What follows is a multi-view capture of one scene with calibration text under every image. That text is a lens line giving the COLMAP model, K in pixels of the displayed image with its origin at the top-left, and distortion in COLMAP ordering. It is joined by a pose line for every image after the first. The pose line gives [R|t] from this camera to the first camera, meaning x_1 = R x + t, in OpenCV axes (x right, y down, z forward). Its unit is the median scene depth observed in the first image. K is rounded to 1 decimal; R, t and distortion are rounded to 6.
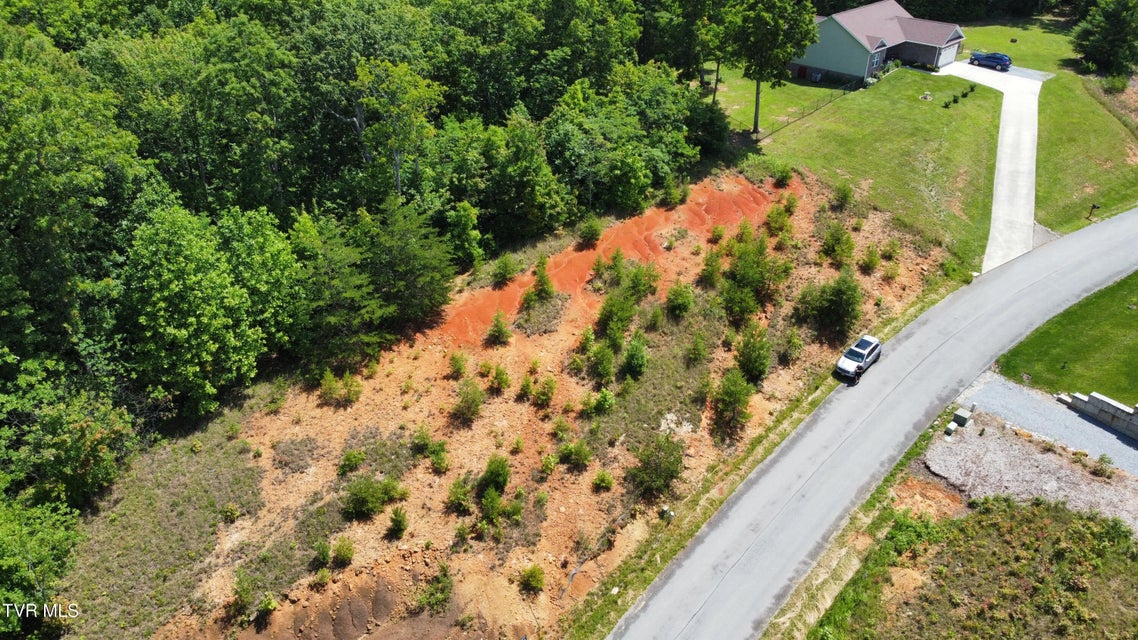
lens RADIAL K [[858.9, 0, 567.2], [0, 858.9, 319.0], [0, 0, 1]] dist [0.002945, -0.004783]
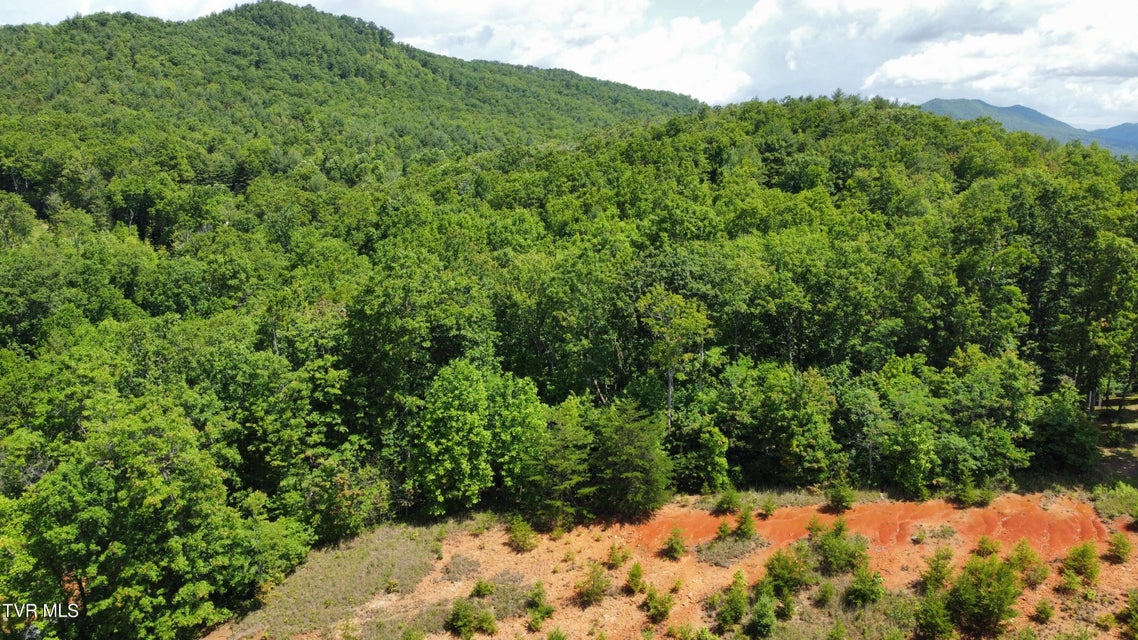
lens RADIAL K [[858.9, 0, 567.2], [0, 858.9, 319.0], [0, 0, 1]] dist [0.002945, -0.004783]
pose [[0.706072, 0.157062, -0.690502, 0.548402], [-0.362172, 0.918009, -0.161528, -0.024946], [0.608517, 0.364131, 0.705064, 0.097508]]
